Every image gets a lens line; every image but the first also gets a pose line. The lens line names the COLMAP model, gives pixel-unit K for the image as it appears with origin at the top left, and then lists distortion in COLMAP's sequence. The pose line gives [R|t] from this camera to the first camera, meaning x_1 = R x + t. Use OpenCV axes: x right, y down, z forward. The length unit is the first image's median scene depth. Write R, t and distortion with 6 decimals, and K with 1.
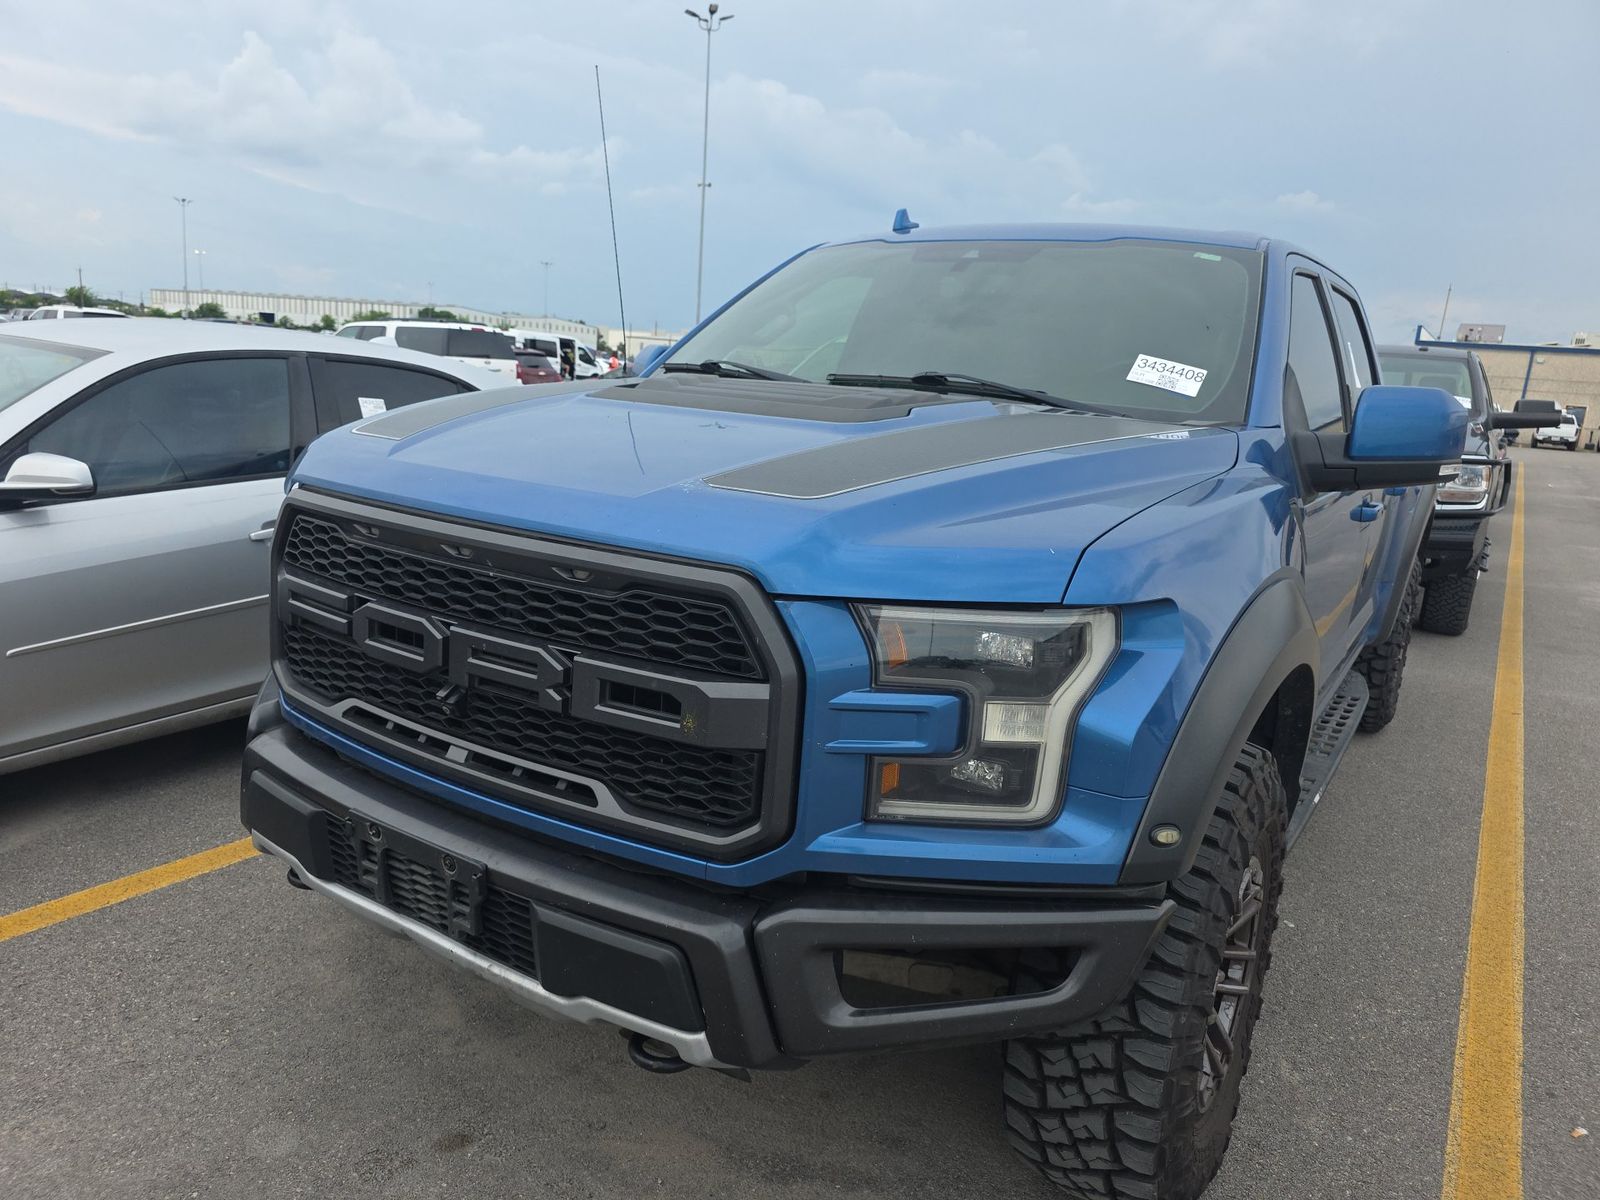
lens RADIAL K [[1102.8, 0, 818.2], [0, 1102.8, 606.9], [0, 0, 1]] dist [0.022766, -0.038812]
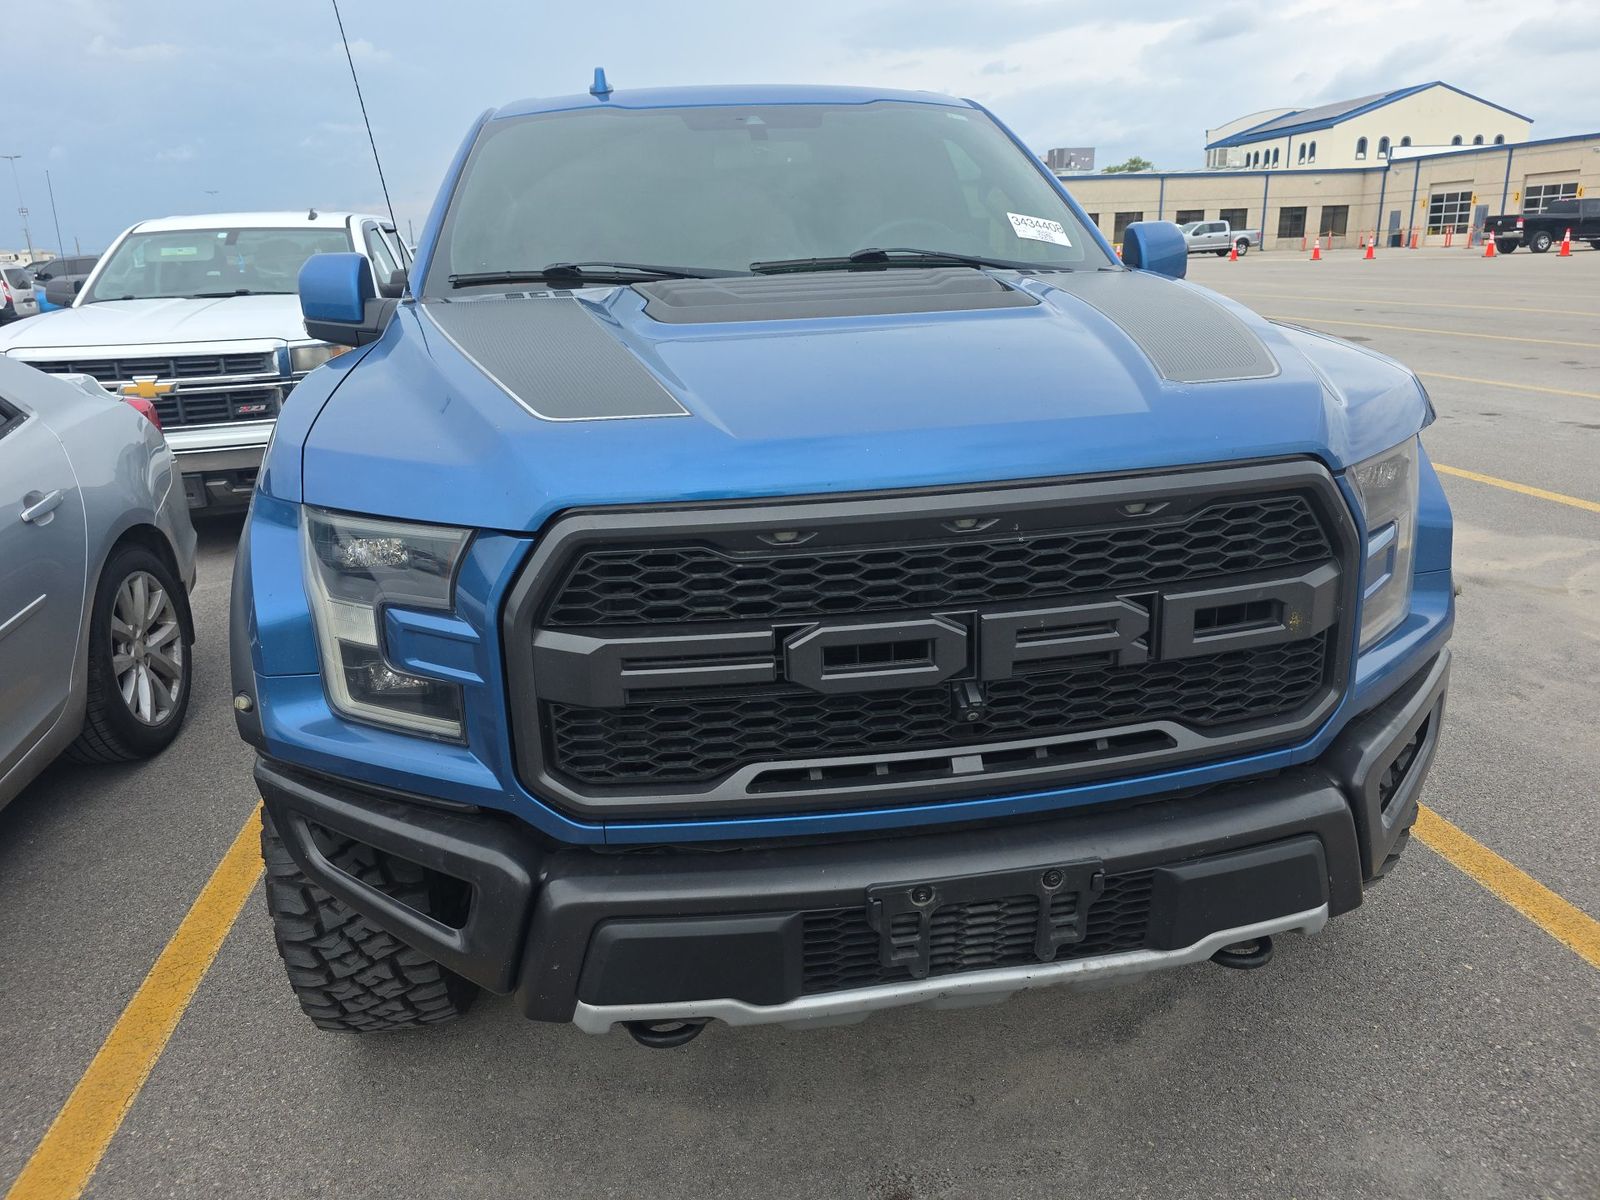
lens RADIAL K [[1058.5, 0, 794.0], [0, 1058.5, 577.3], [0, 0, 1]] dist [0.097973, -0.156008]
pose [[0.734108, -0.288515, 0.614690, -0.835625], [0.223781, 0.957468, 0.182147, -0.169031], [-0.641098, 0.003840, 0.767449, 0.447594]]
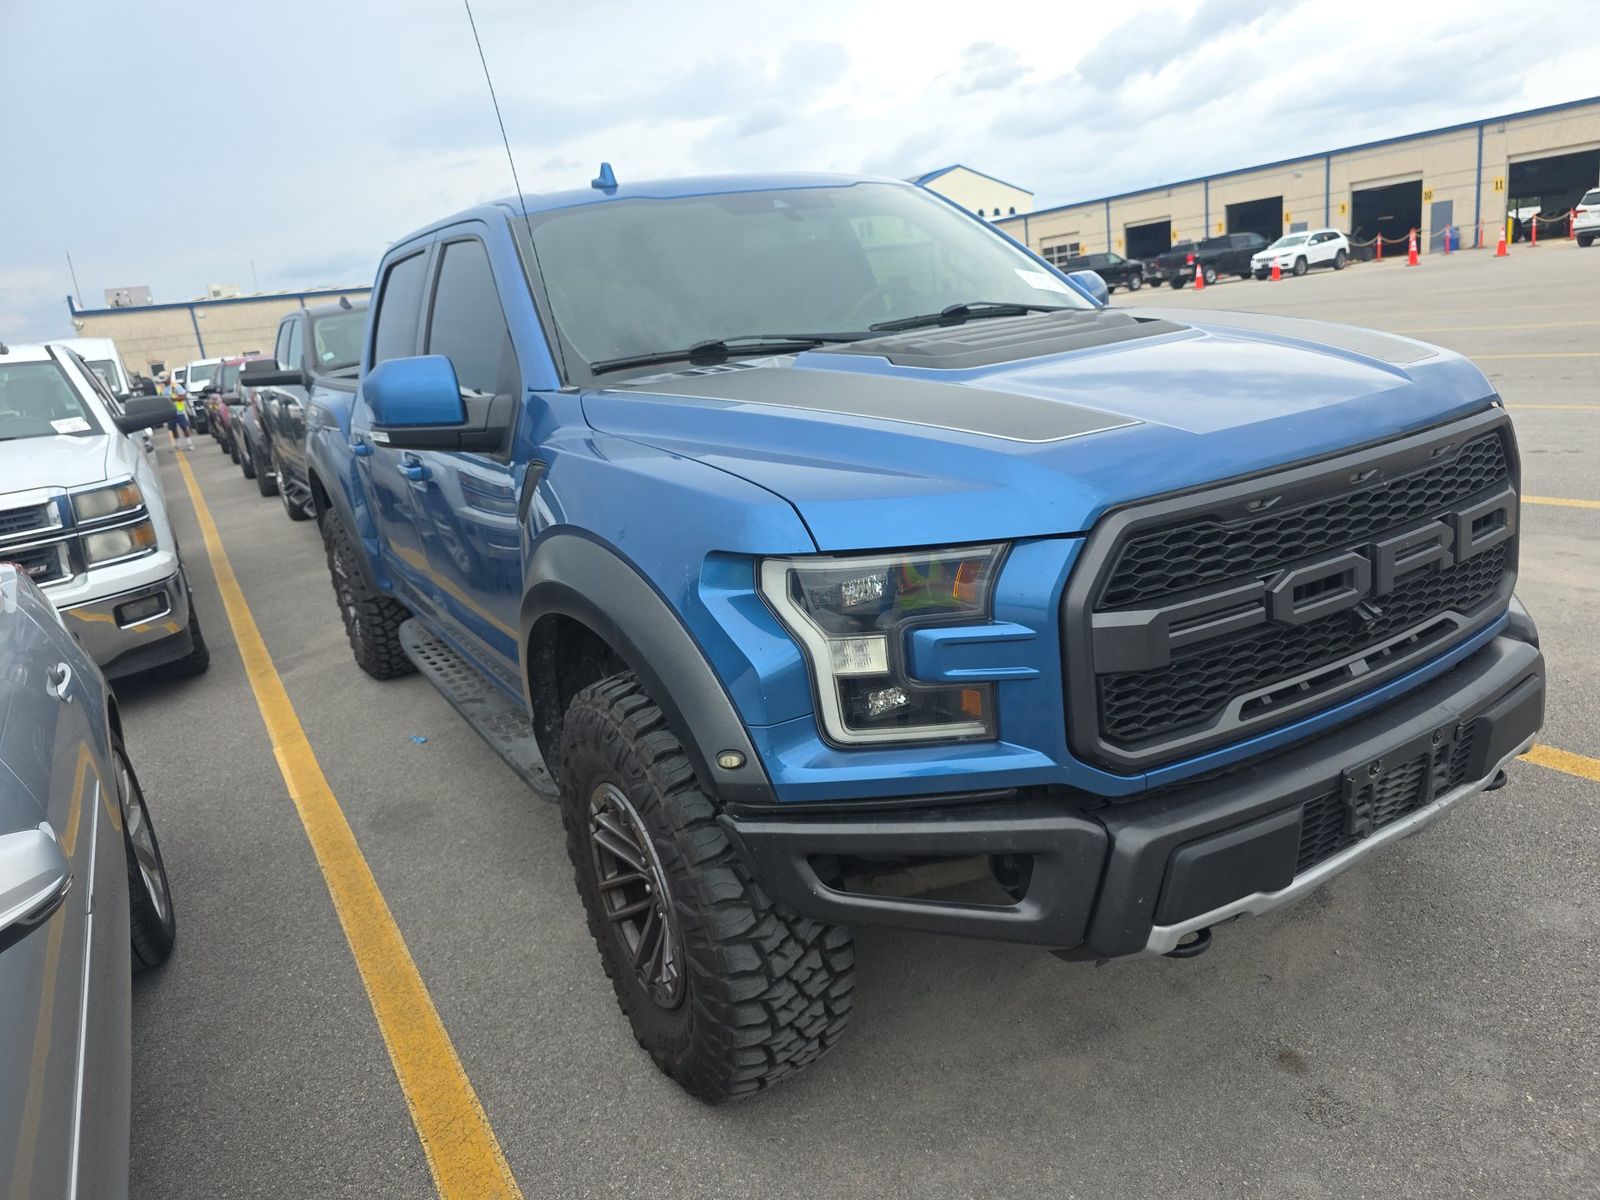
lens RADIAL K [[1074.7, 0, 800.0], [0, 1074.7, 600.0], [0, 0, 1]] dist [0.042307, -0.054157]
pose [[0.426095, -0.351920, 0.833424, -1.339567], [0.326270, 0.919018, 0.221255, -0.318138], [-0.843795, 0.177645, 0.506410, 0.874172]]
